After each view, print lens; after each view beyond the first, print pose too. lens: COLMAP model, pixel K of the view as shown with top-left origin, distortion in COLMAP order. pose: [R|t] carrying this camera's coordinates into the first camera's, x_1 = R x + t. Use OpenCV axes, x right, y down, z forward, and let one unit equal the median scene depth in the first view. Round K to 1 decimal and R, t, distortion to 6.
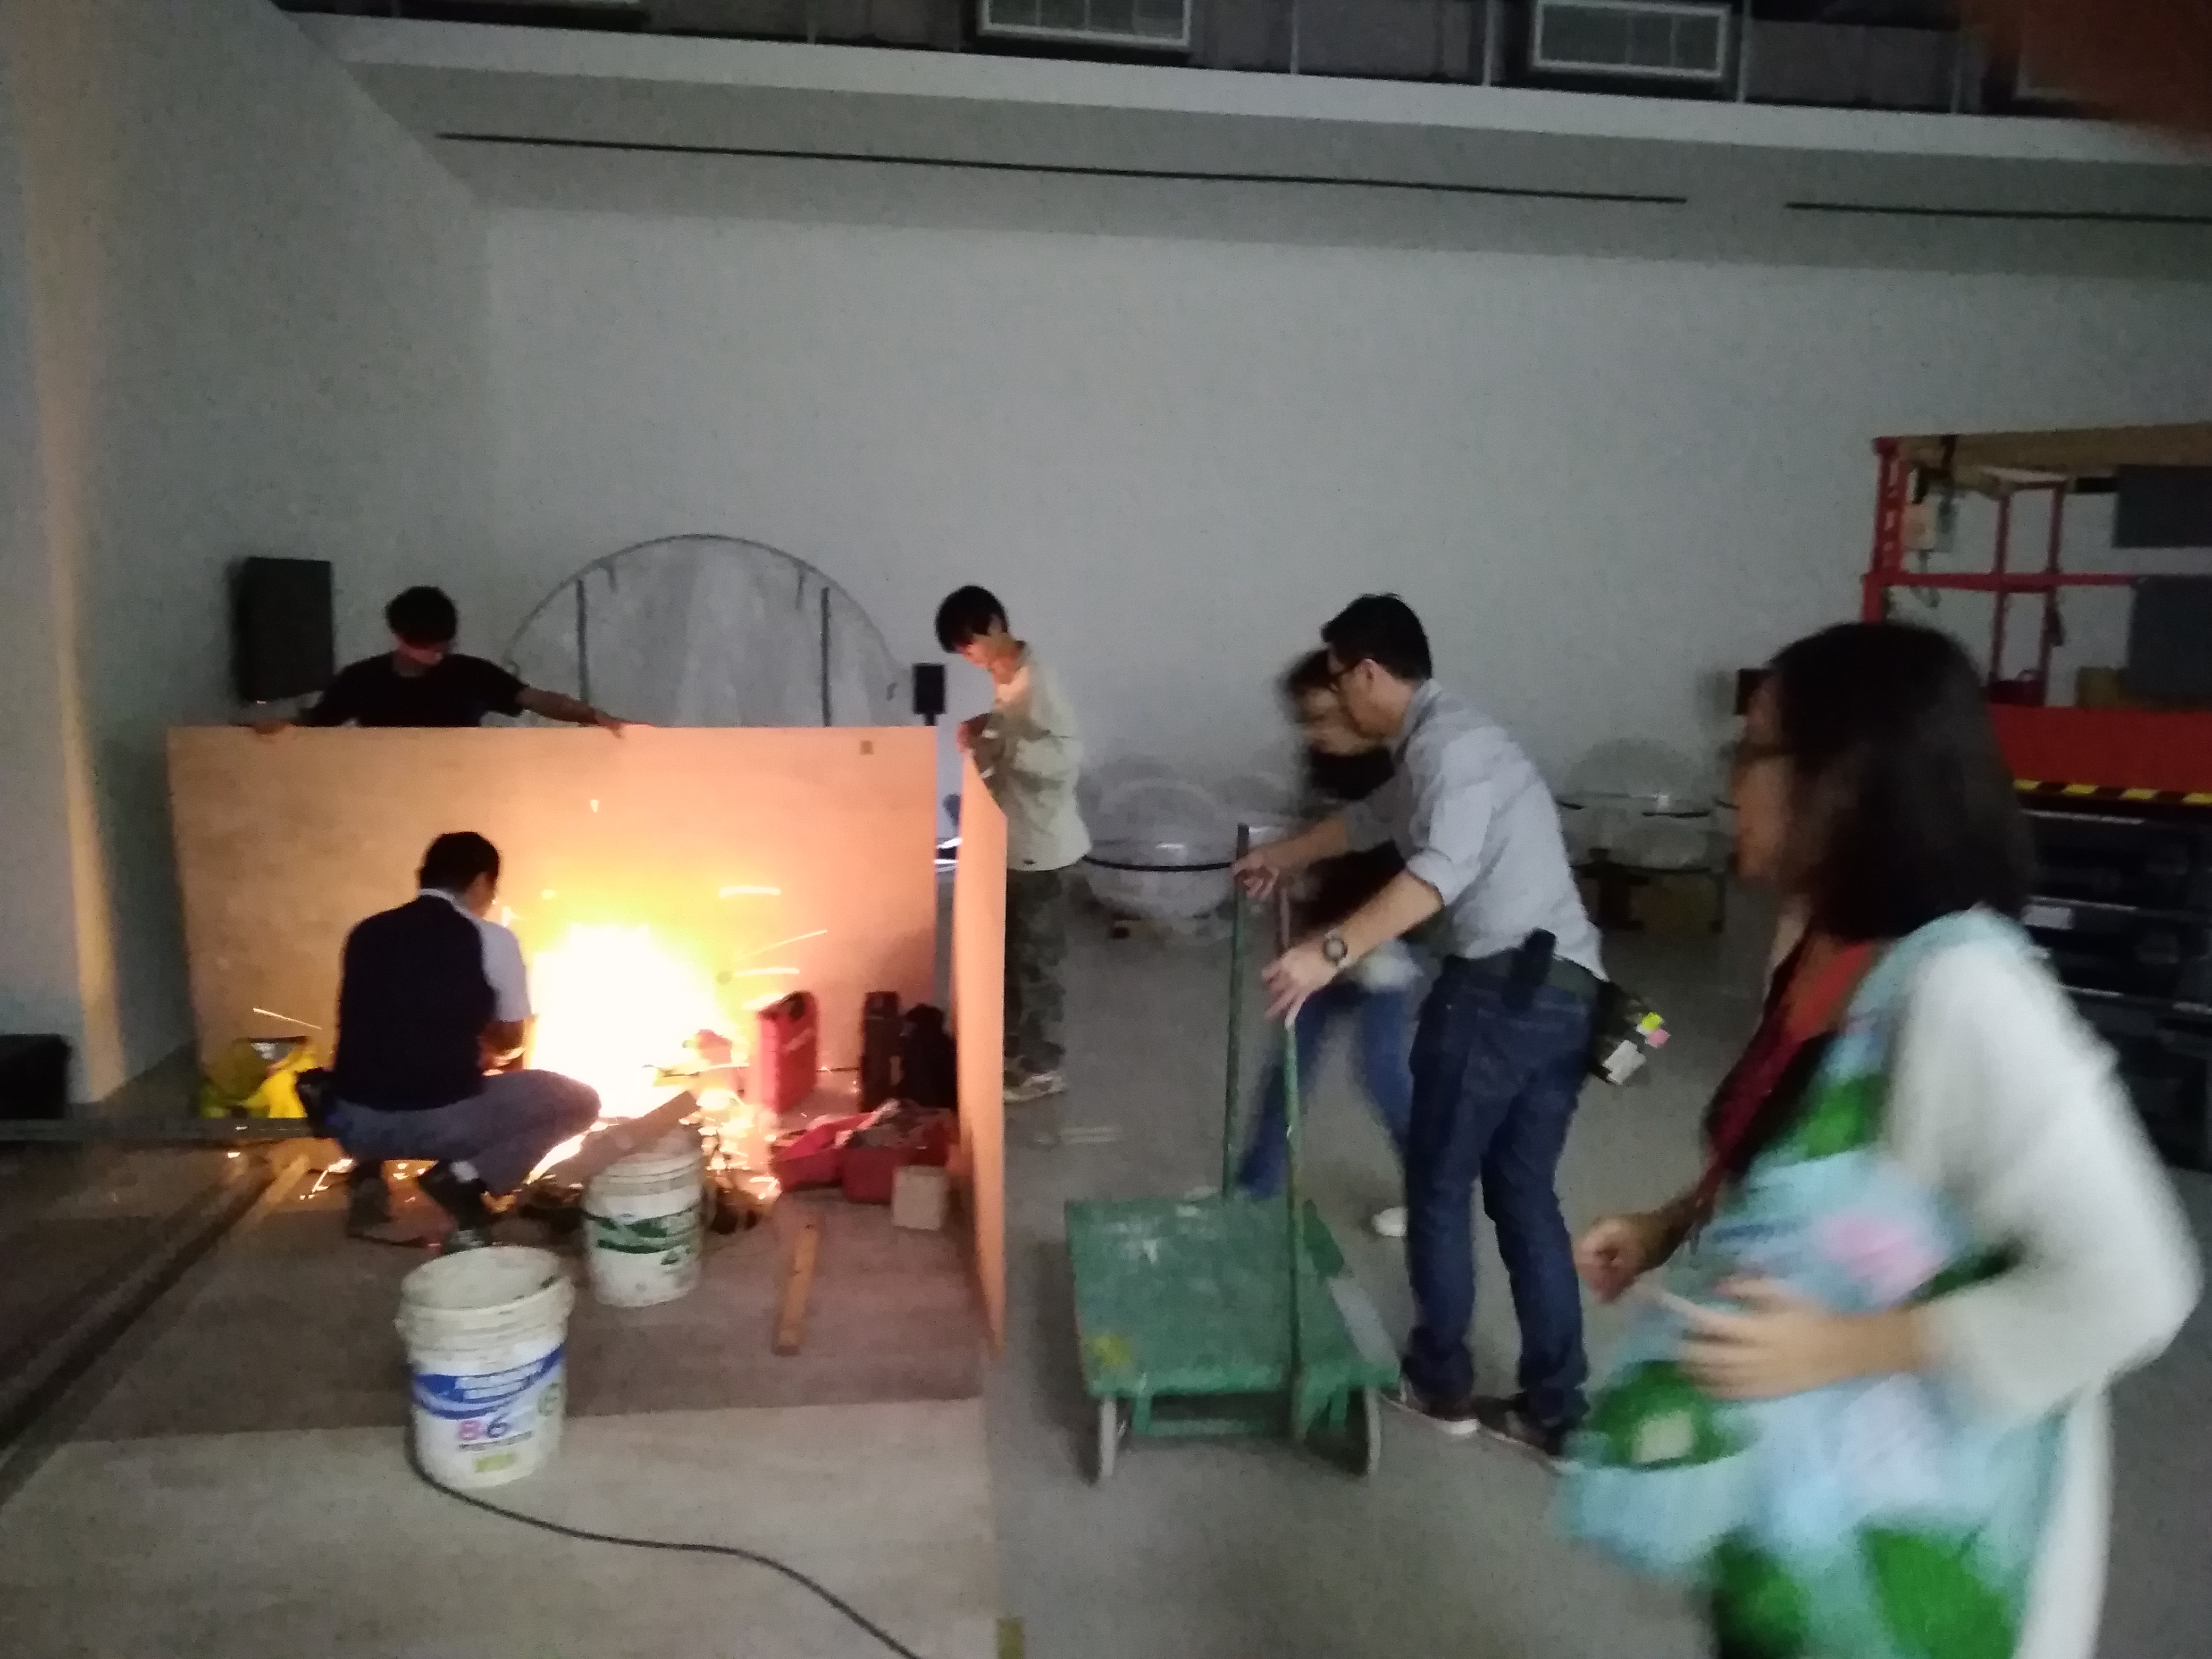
lens RADIAL K [[1683.0, 0, 1115.1], [0, 1683.0, 801.4], [0, 0, 1]] dist [0.019278, -0.002110]
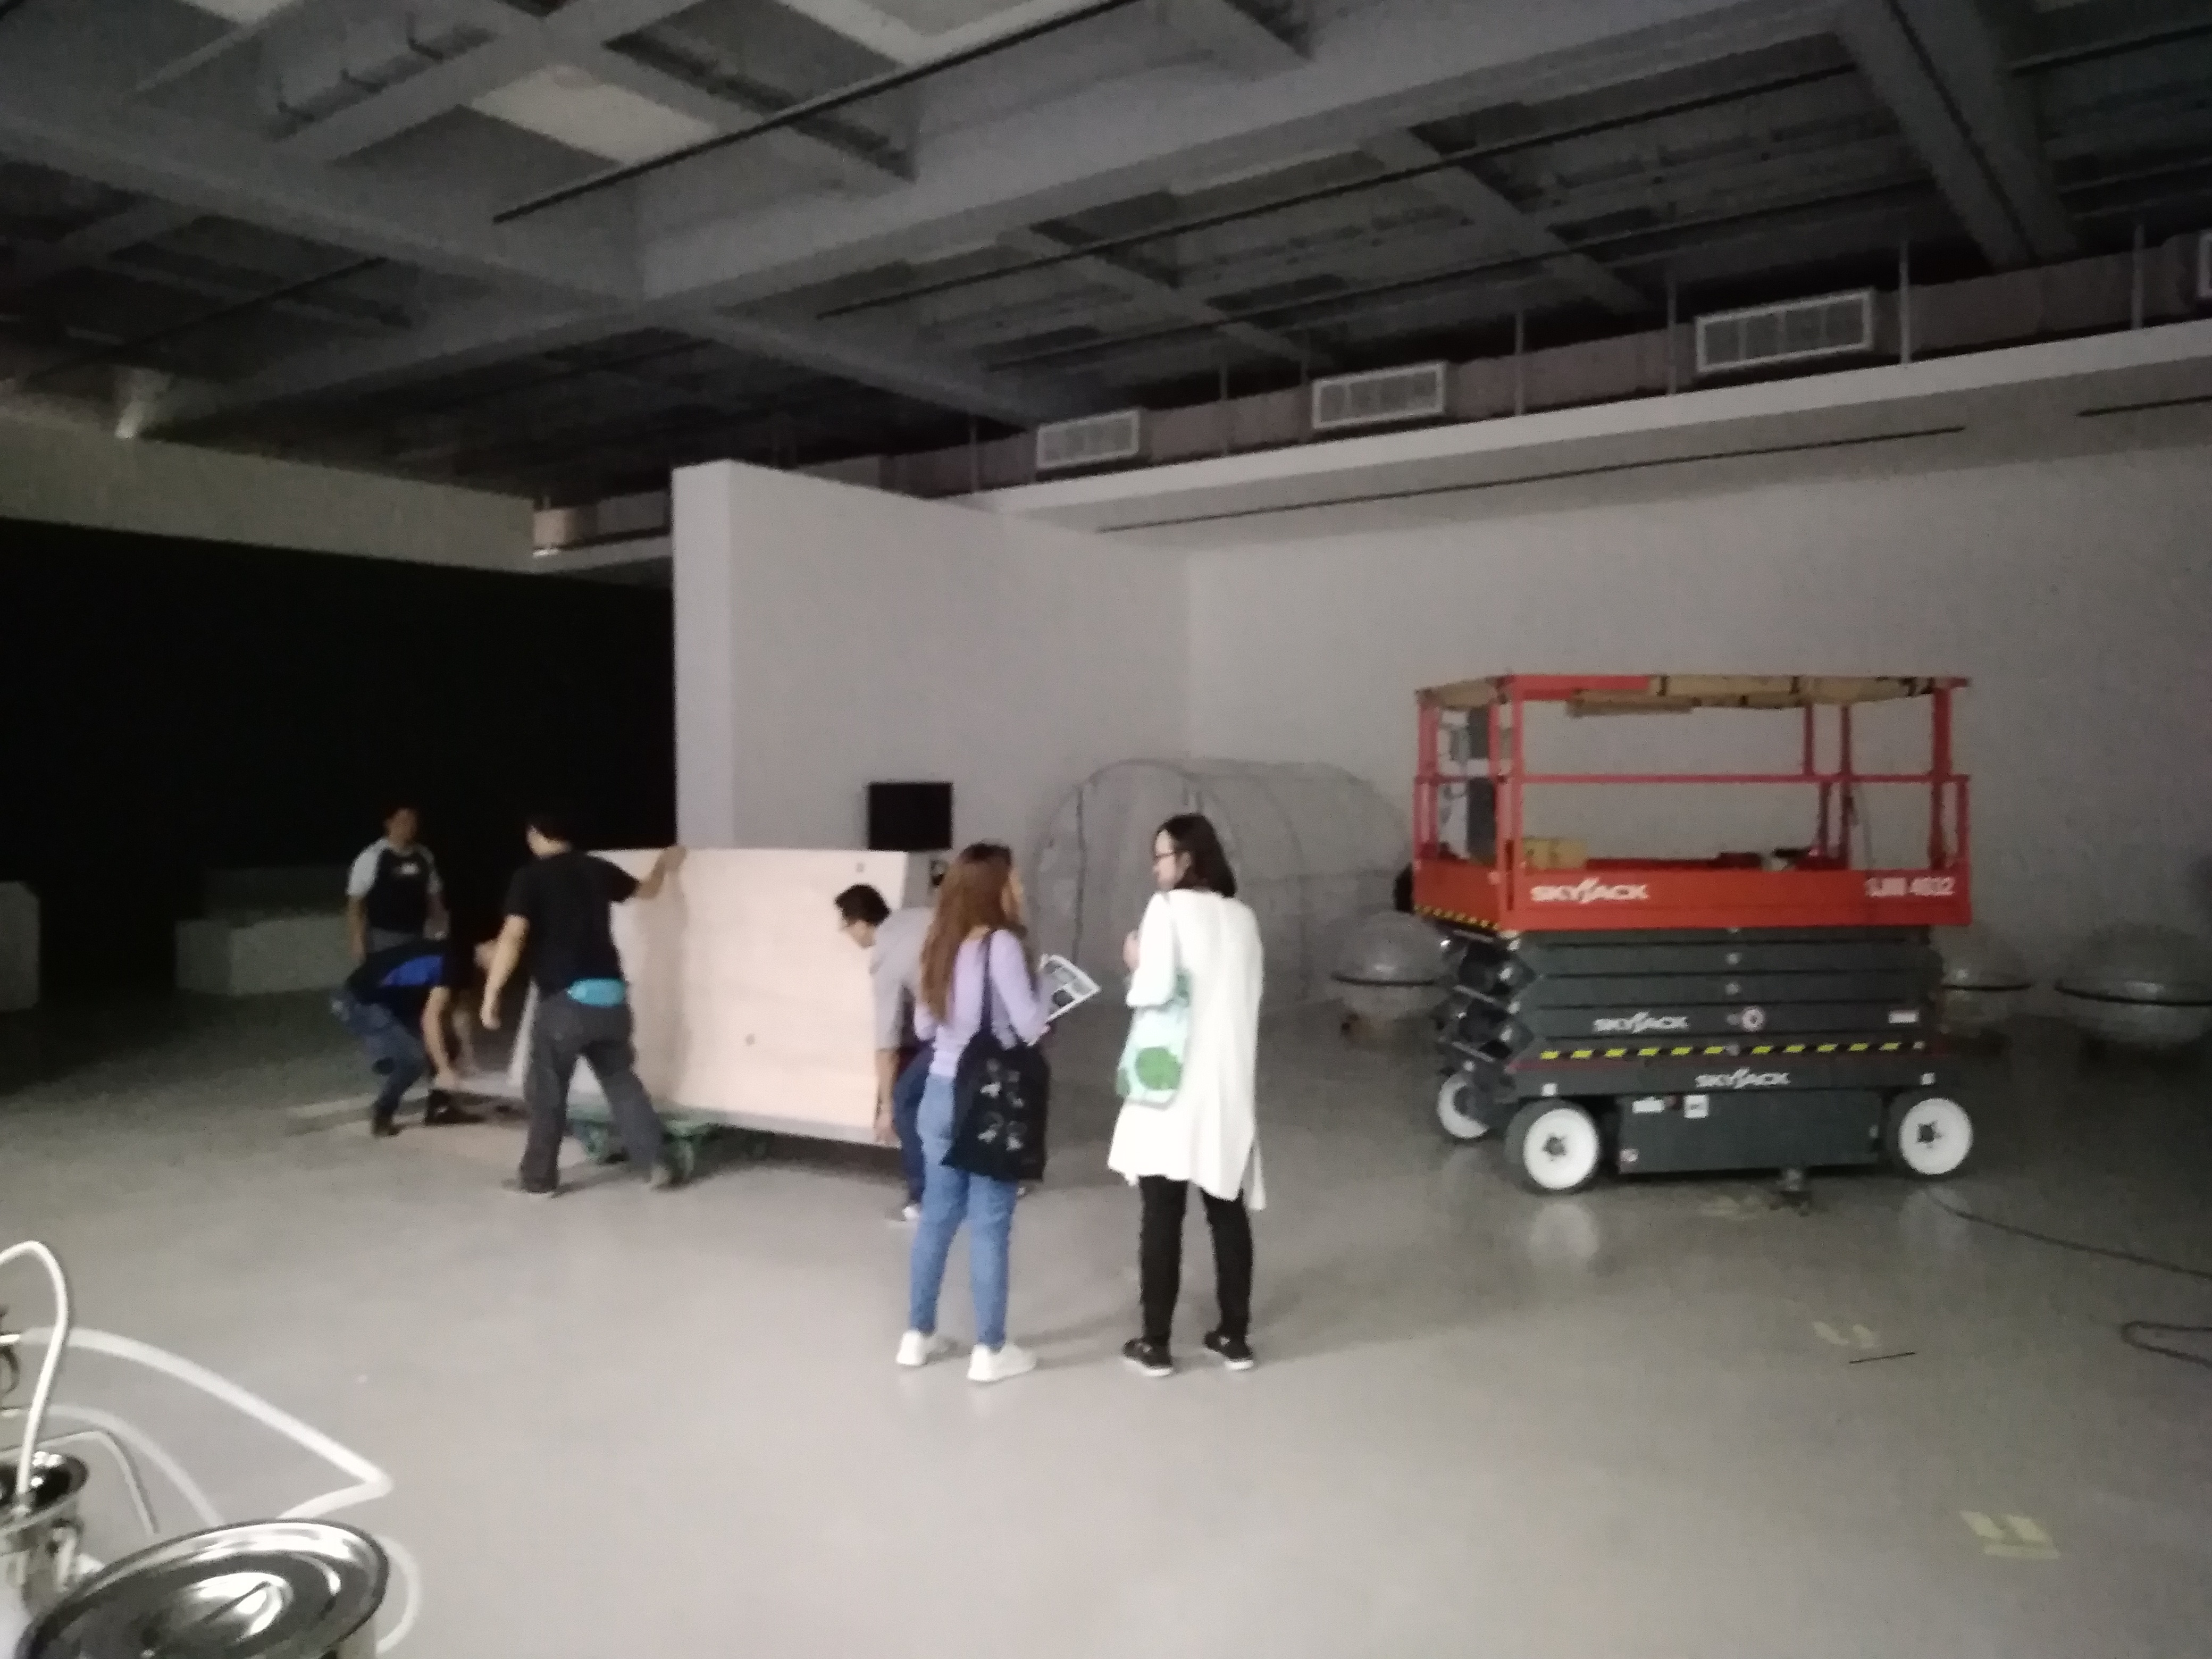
lens RADIAL K [[1687.7, 0, 1106.0], [0, 1687.7, 829.5], [0, 0, 1]] dist [0.021416, -0.001663]
pose [[0.725403, -0.004915, -0.688307, 1.668913], [-0.066283, 0.994829, -0.076959, 0.071452], [0.685126, 0.101449, 0.721326, -0.389090]]
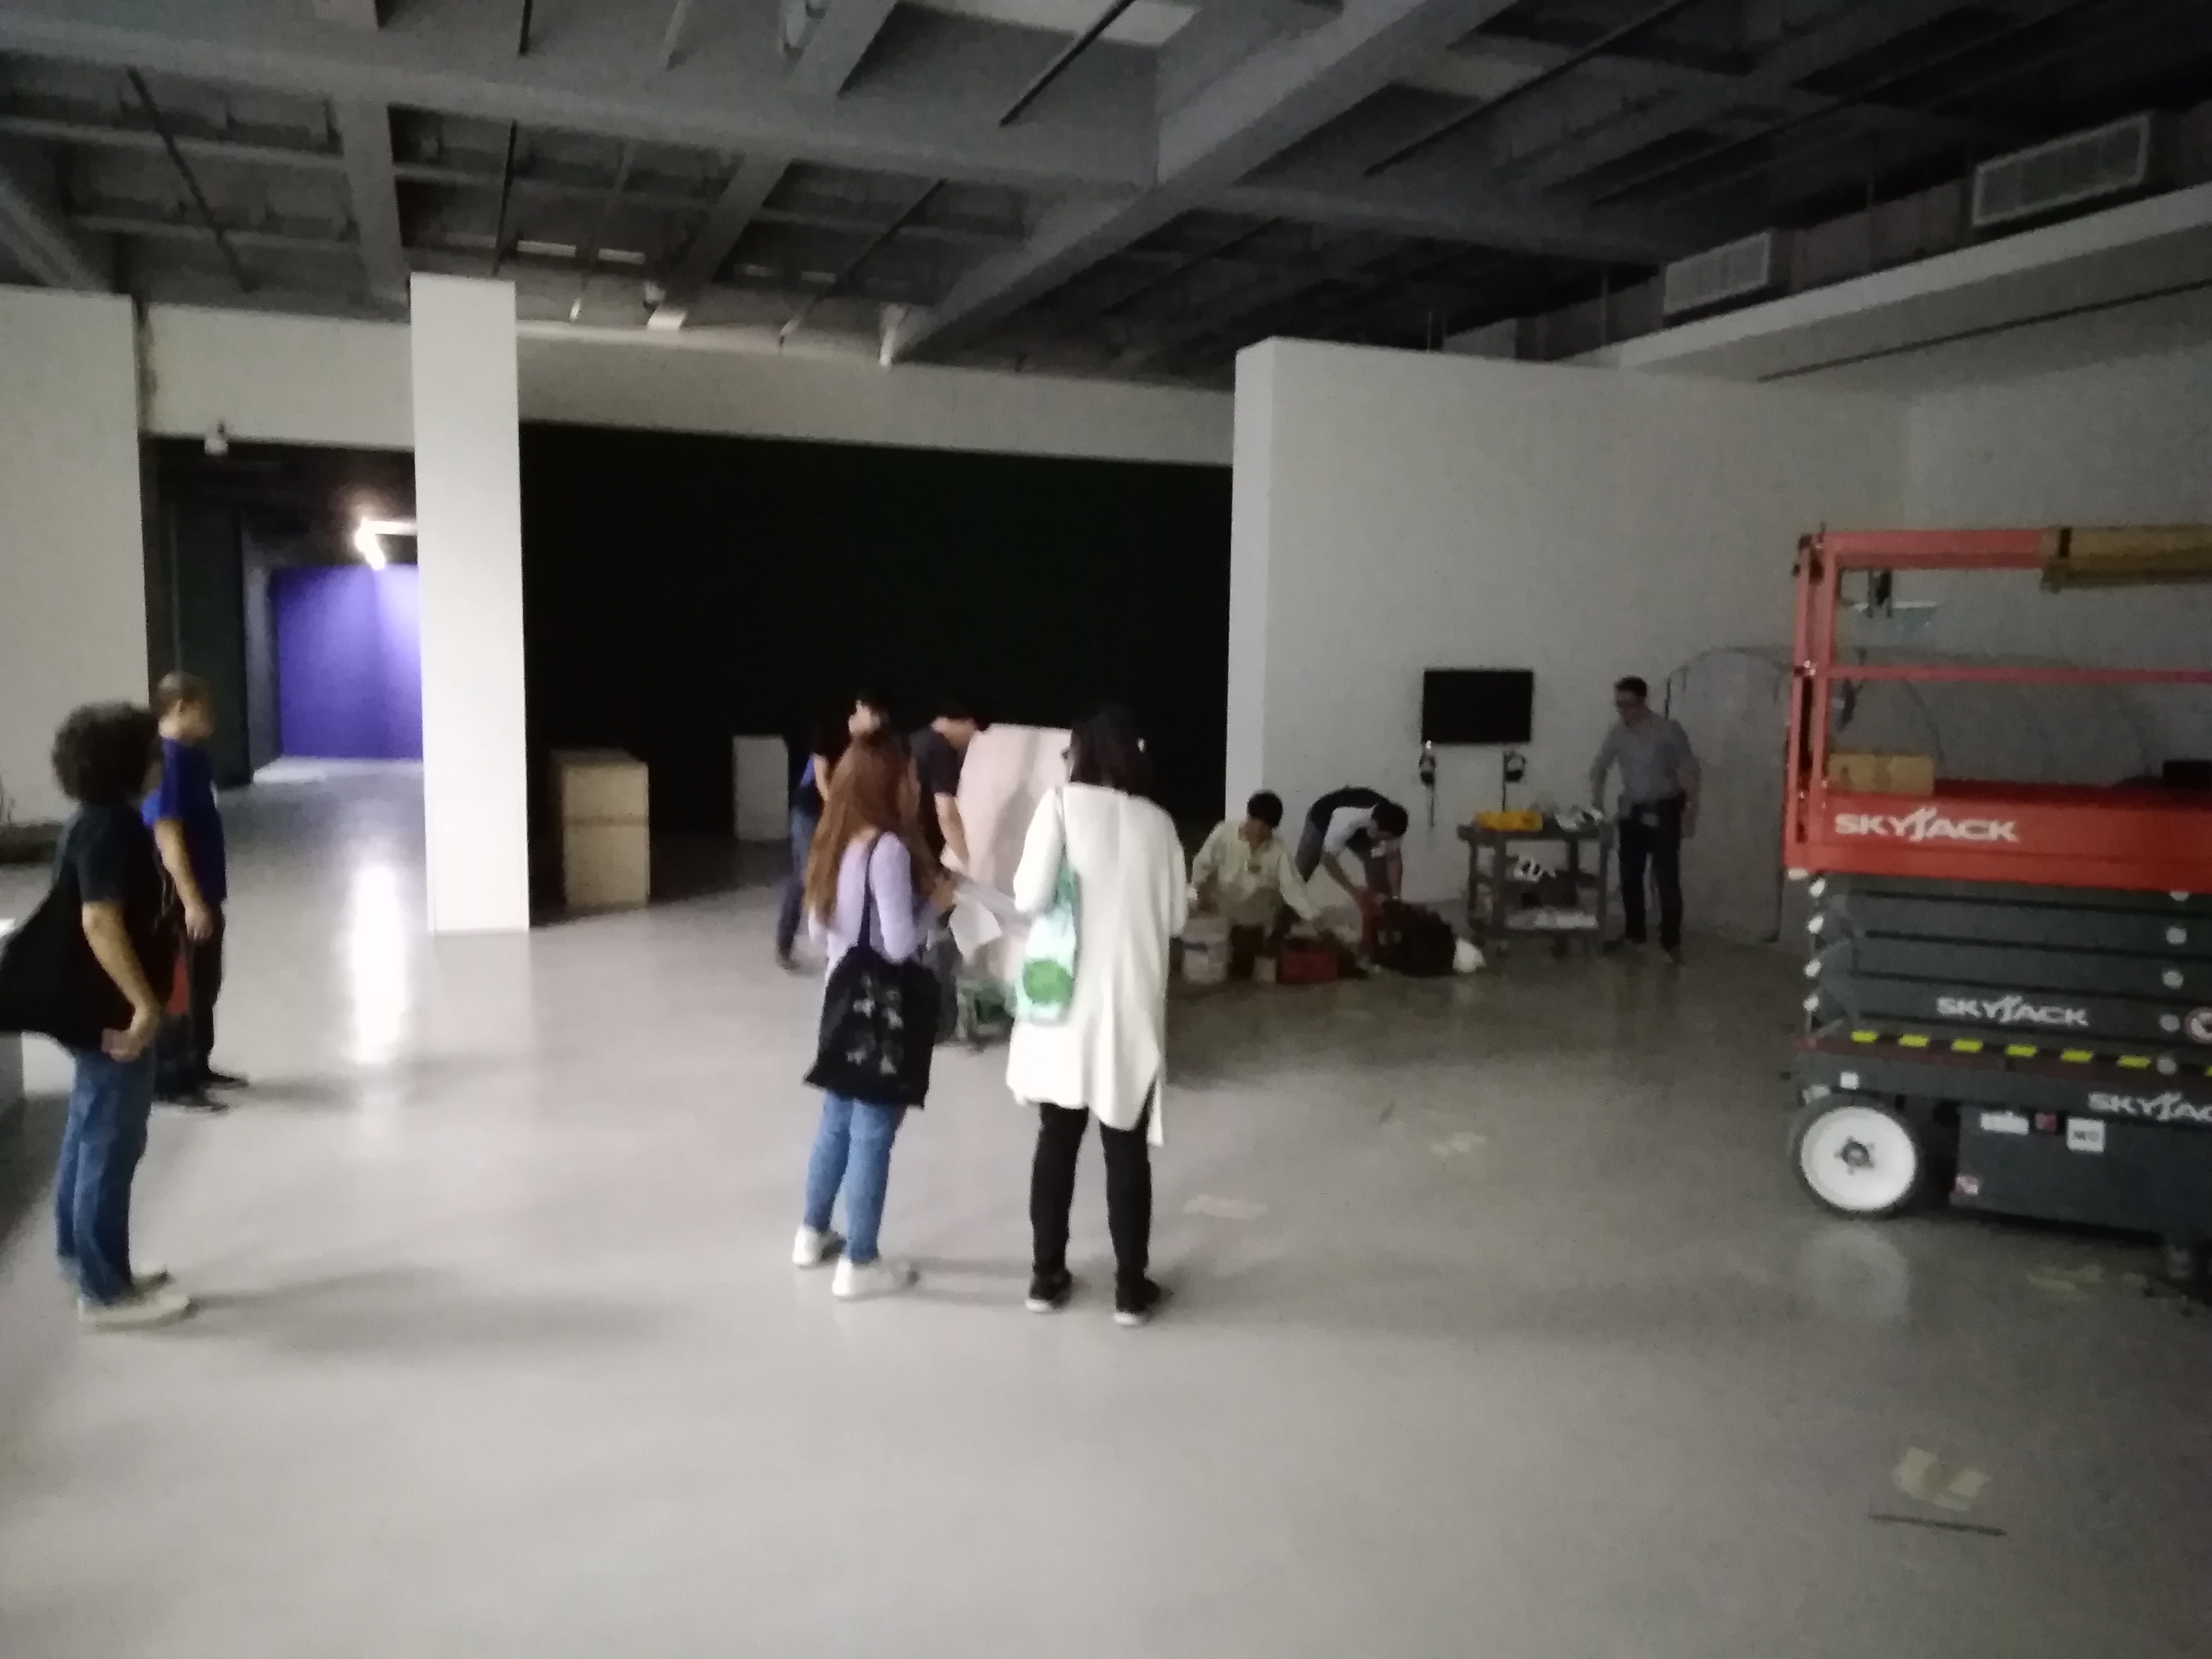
lens RADIAL K [[1653.6, 0, 1106.0], [0, 1653.6, 829.5], [0, 0, 1]] dist [0.033399, -0.001031]
pose [[0.252244, 0.078829, -0.964448, 1.904725], [-0.130588, 0.990332, 0.046790, -0.007594], [0.958812, 0.114142, 0.260099, 0.287691]]
